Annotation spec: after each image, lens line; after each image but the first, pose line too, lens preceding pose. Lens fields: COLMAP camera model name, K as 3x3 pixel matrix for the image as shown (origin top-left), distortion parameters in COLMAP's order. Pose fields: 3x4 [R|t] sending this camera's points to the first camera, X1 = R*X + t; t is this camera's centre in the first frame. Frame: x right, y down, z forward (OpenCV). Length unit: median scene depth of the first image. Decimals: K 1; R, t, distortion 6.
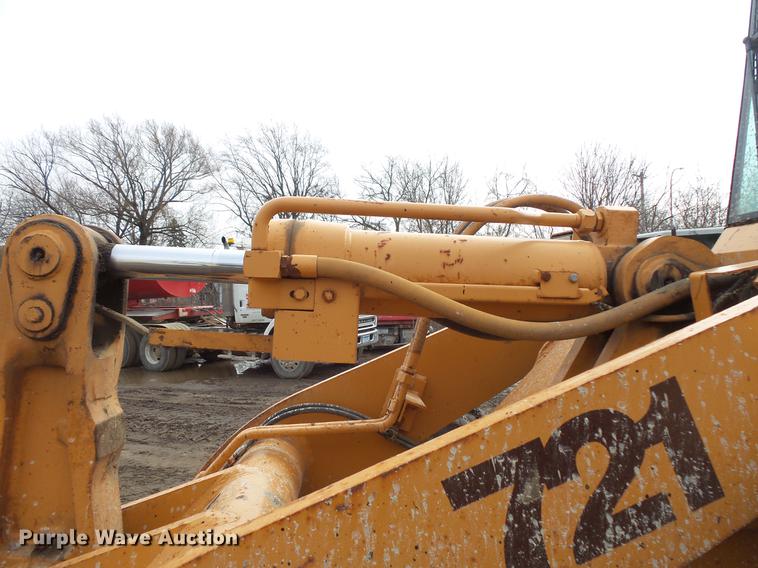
lens RADIAL K [[526.1, 0, 376.6], [0, 526.1, 282.5], [0, 0, 1]] dist [0.005673, -0.011282]
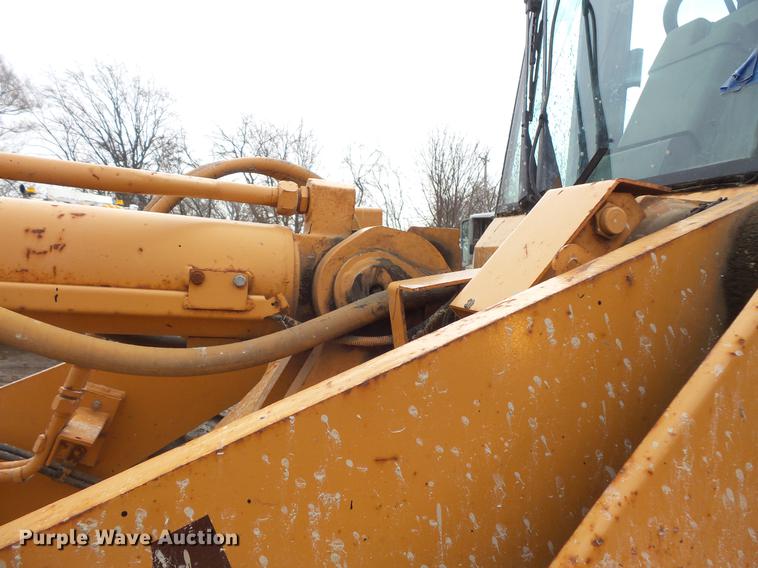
lens RADIAL K [[526.1, 0, 377.1], [0, 526.1, 280.4], [0, 0, 1]] dist [0.005673, -0.011282]
pose [[0.963734, 0.031042, 0.265053, 0.357064], [-0.046701, 0.997503, 0.052979, -0.052423], [-0.262747, -0.063436, 0.962777, 0.291851]]
